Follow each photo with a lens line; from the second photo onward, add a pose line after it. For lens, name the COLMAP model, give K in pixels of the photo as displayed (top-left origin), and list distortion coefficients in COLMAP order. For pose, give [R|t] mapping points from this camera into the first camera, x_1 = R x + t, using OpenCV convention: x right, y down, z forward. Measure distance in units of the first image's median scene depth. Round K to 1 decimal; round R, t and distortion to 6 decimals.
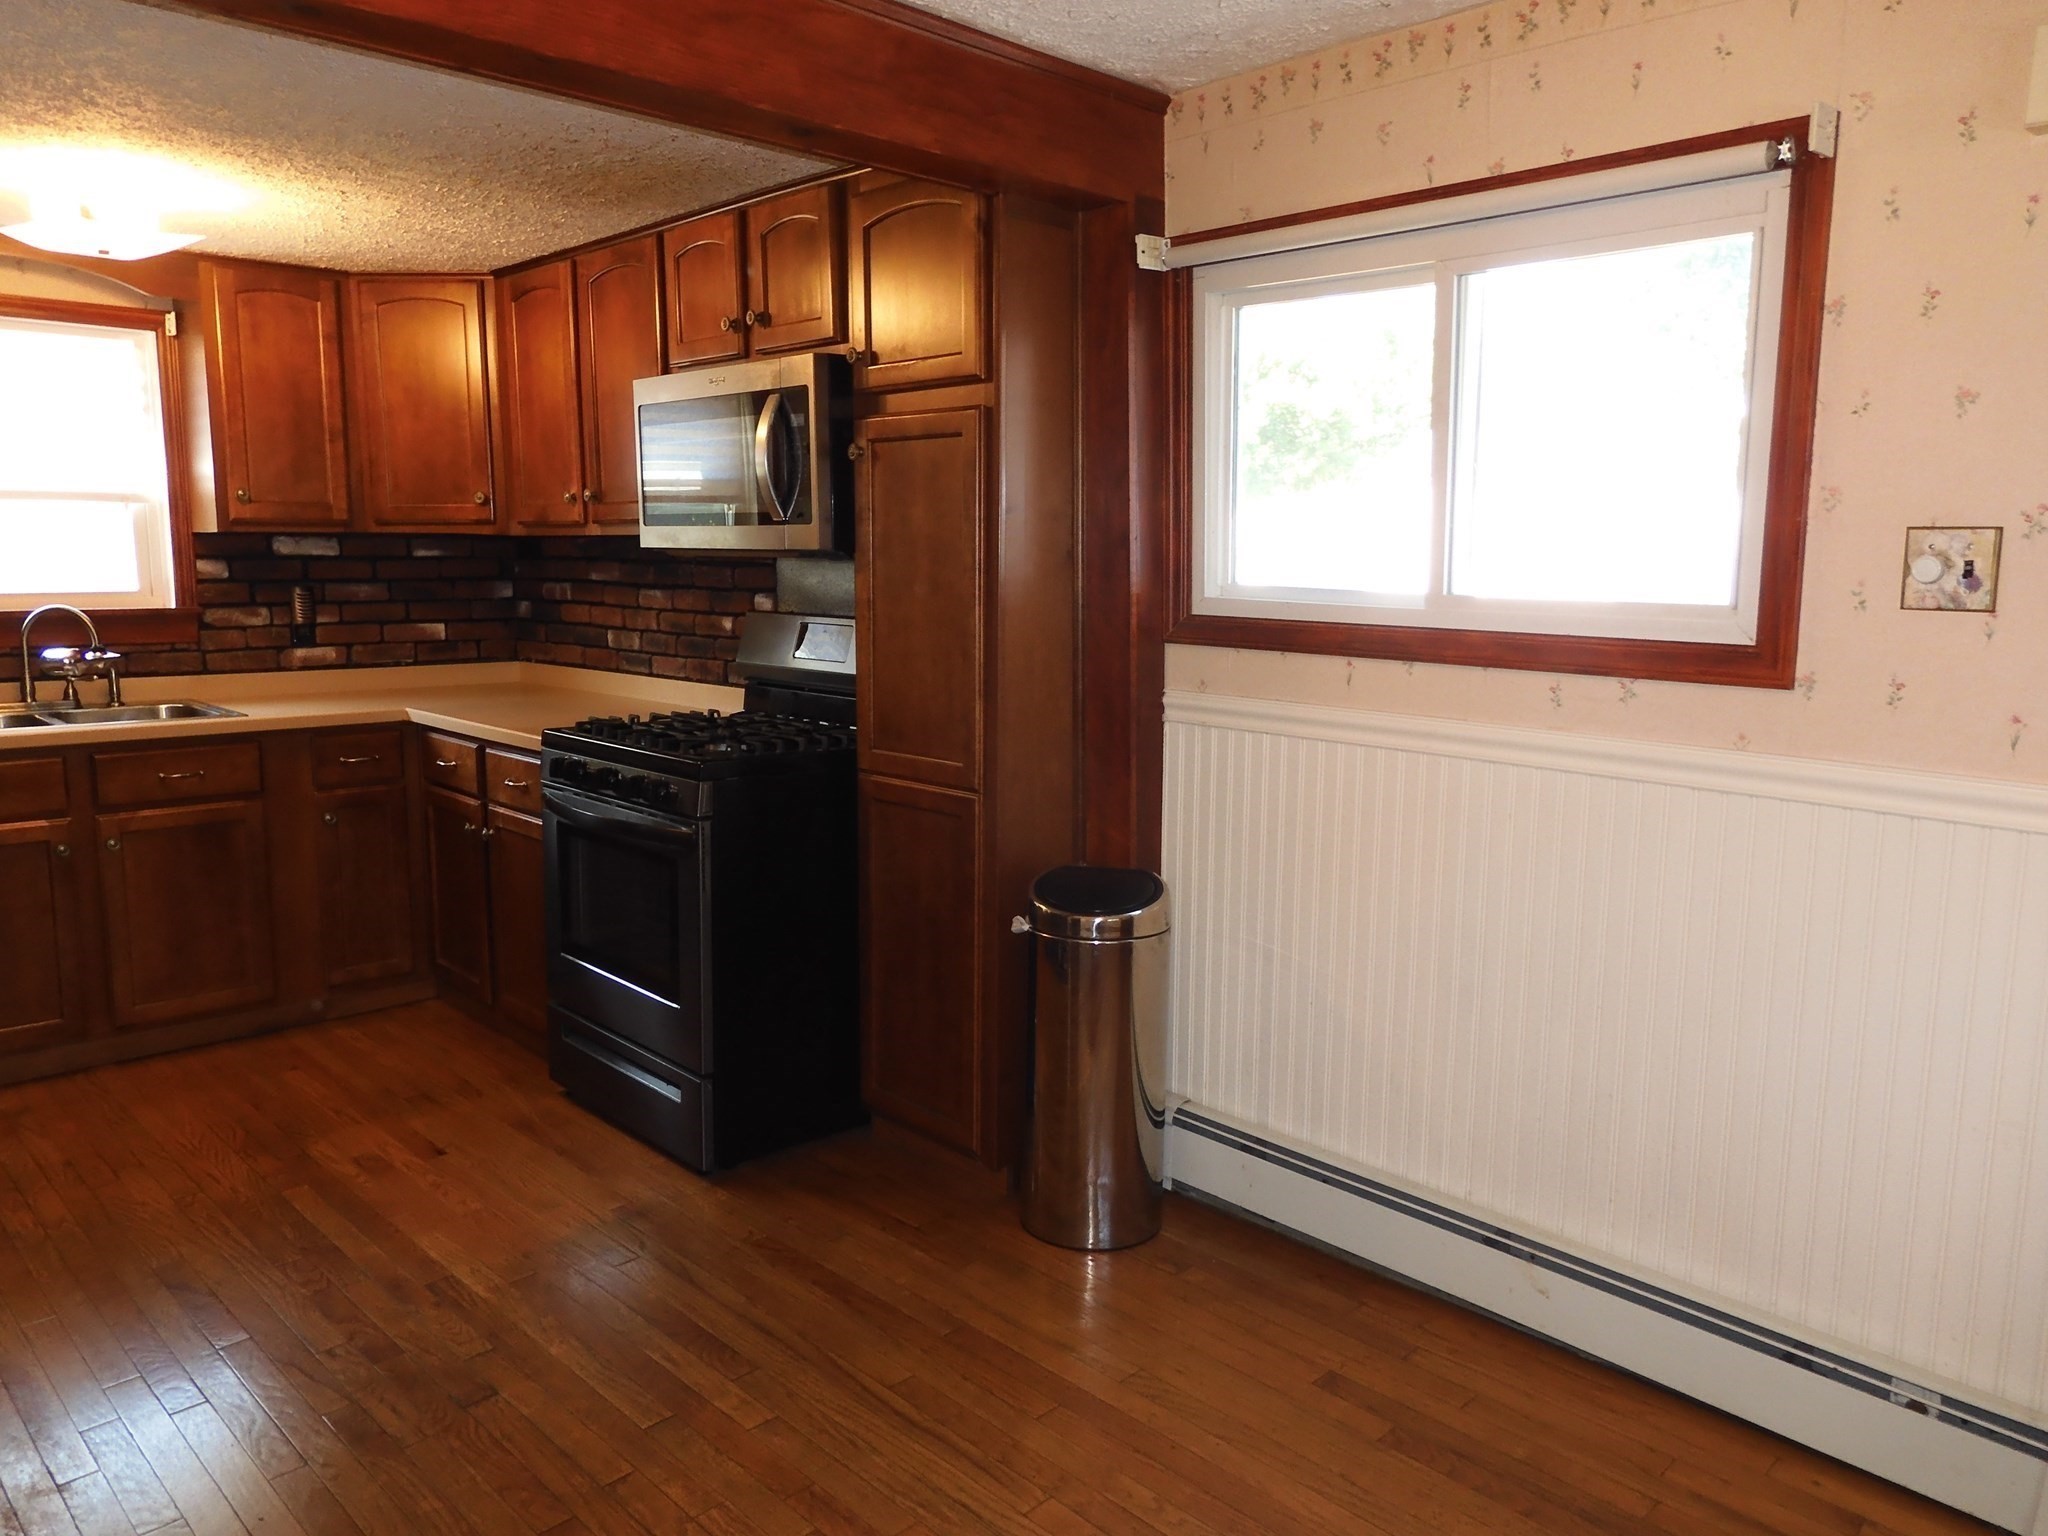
lens RADIAL K [[1475.3, 0, 1024.5], [0, 1475.3, 759.5], [0, 0, 1]] dist [-0.007341, 0.008317]
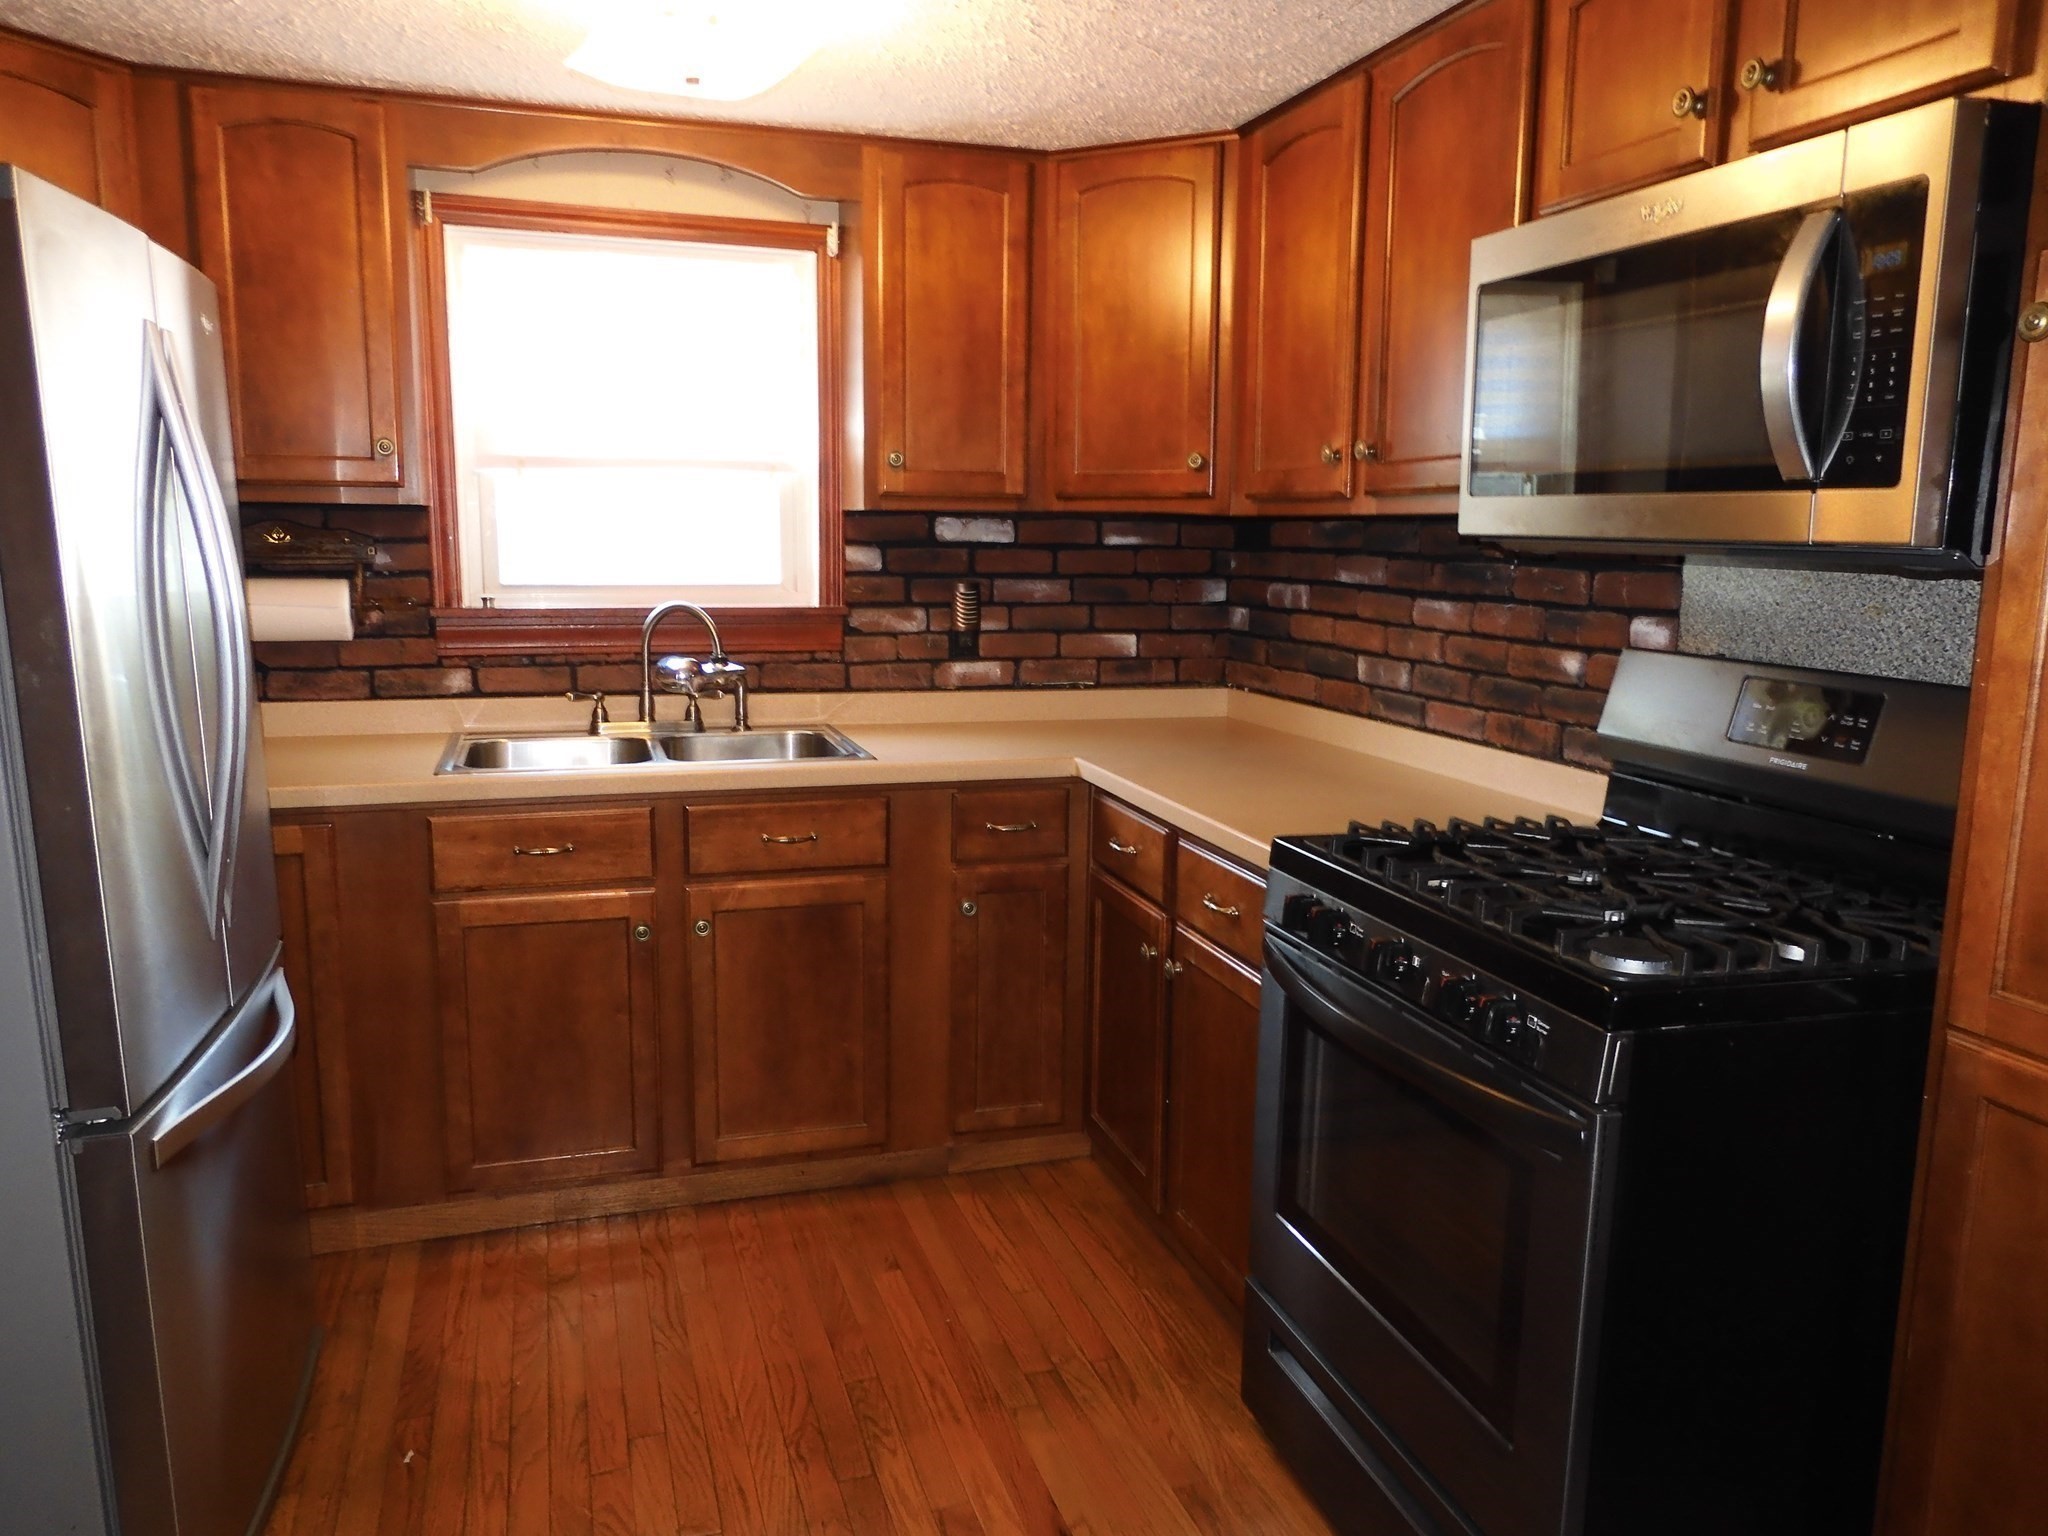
lens RADIAL K [[1454.5, 0, 1031.4], [0, 1454.5, 765.2], [0, 0, 1]] dist [-0.004949, -0.006161]
pose [[0.900648, 0.075328, -0.427970, -0.135357], [-0.069444, 0.997153, 0.029369, -0.049582], [0.428964, 0.003269, 0.903316, 0.348242]]
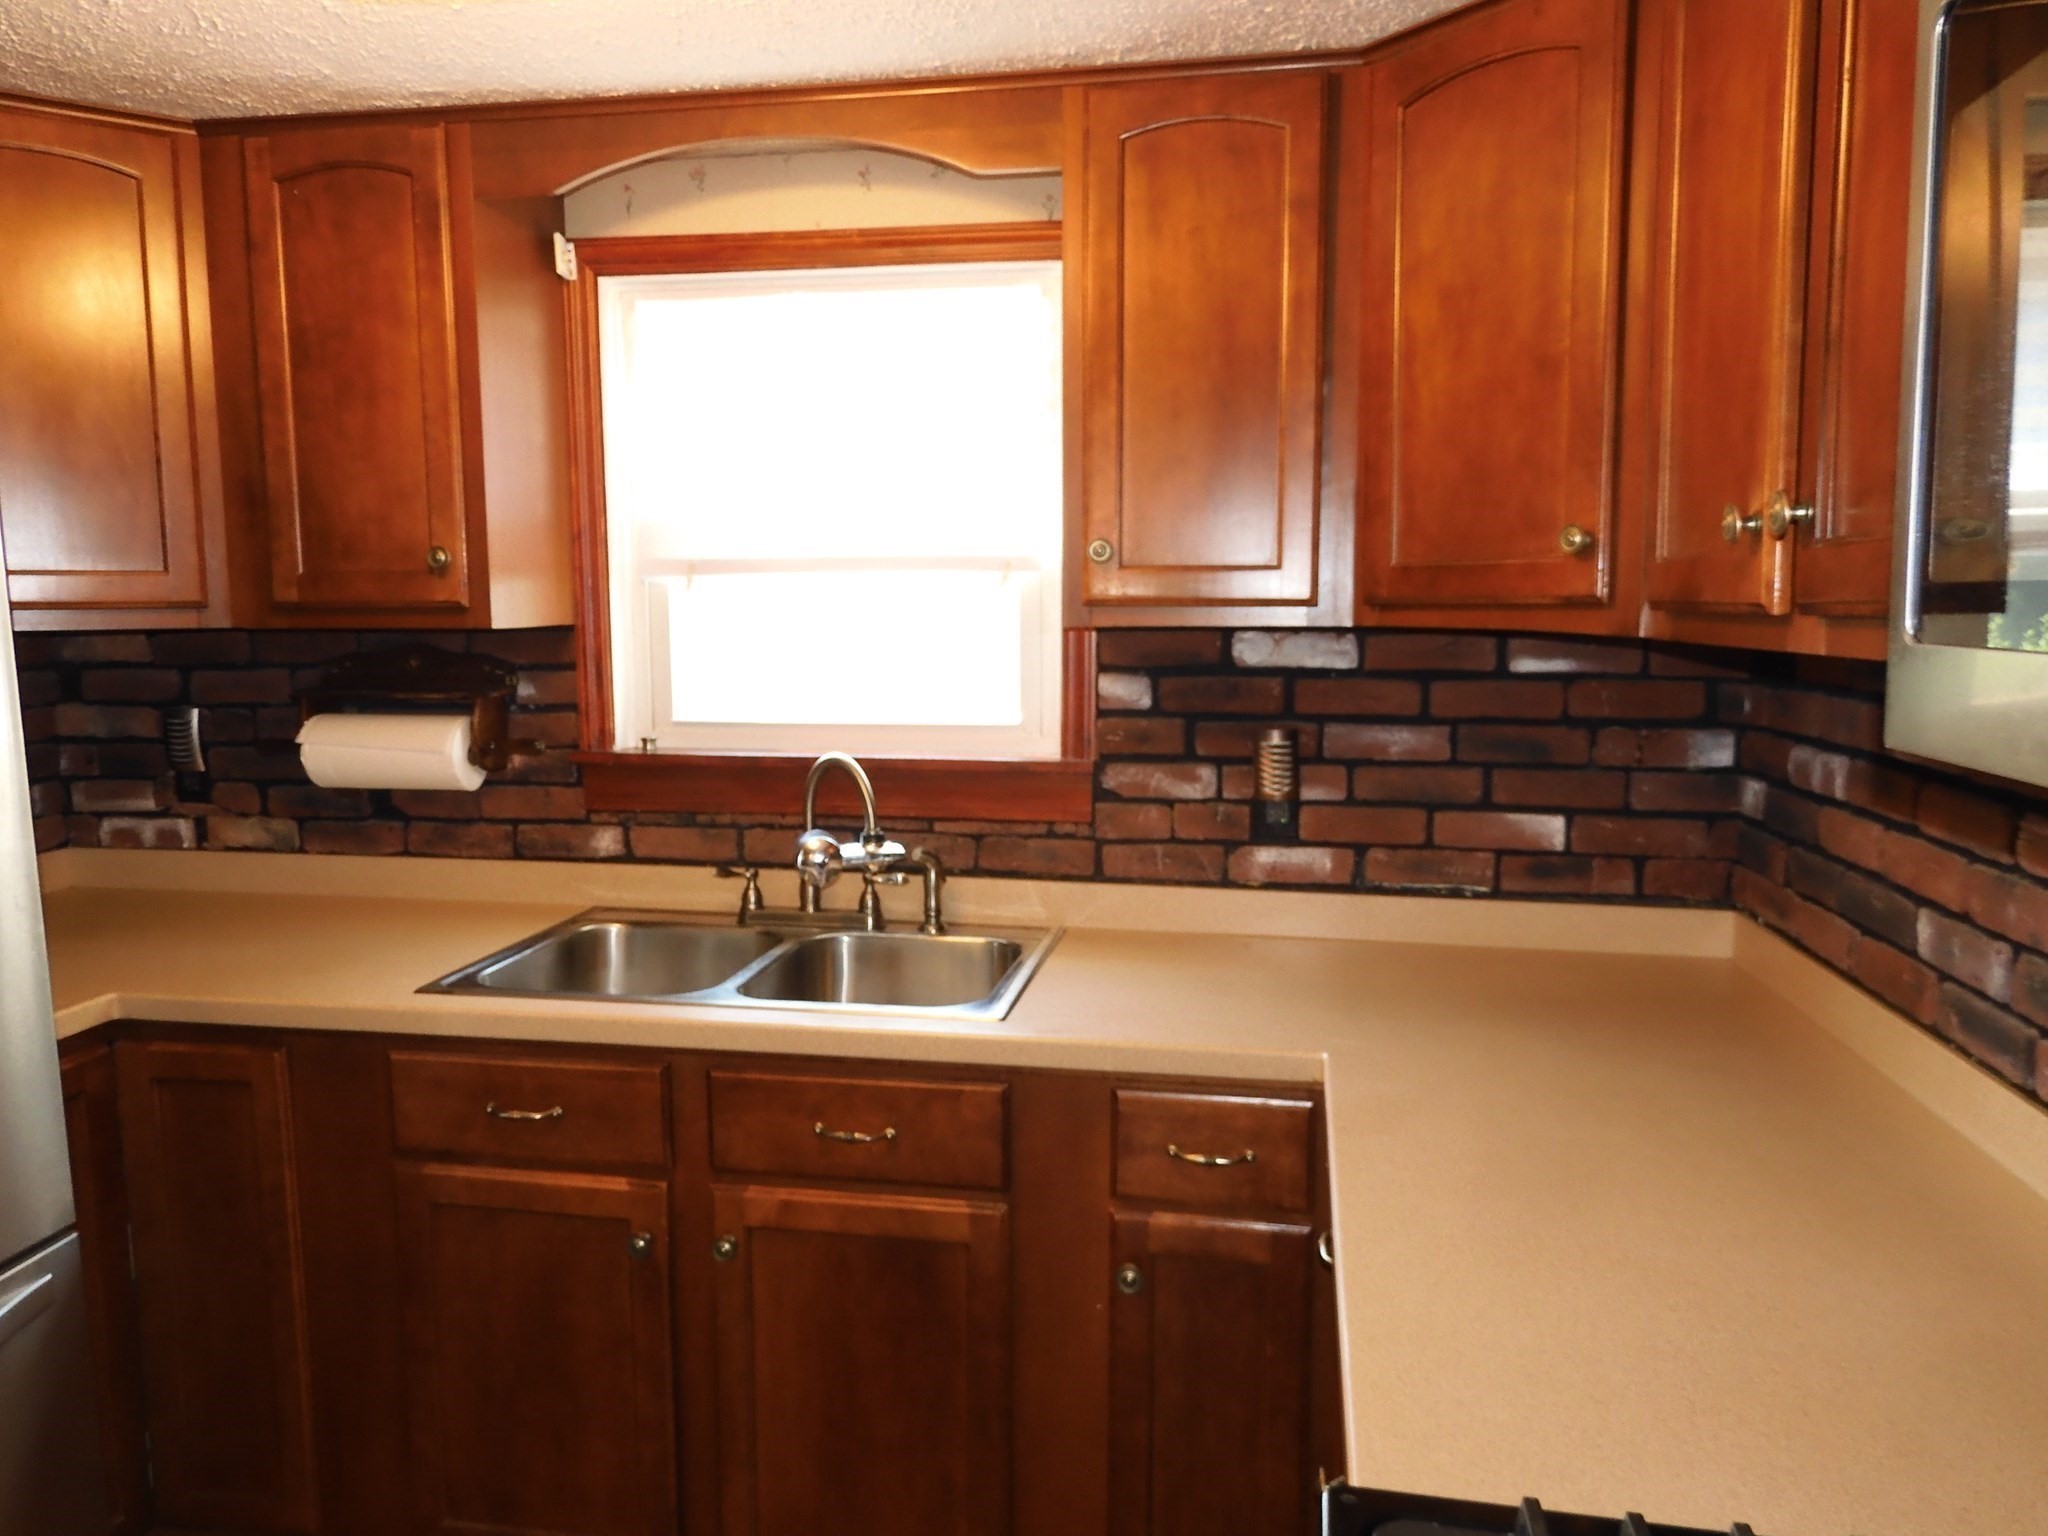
lens RADIAL K [[1475.3, 0, 1024.5], [0, 1475.3, 759.5], [0, 0, 1]] dist [-0.007341, 0.008317]
pose [[0.595271, 0.080836, -0.799449, -0.141903], [-0.110732, 0.993687, 0.018025, -0.112003], [0.795859, 0.077794, 0.600464, 0.659184]]
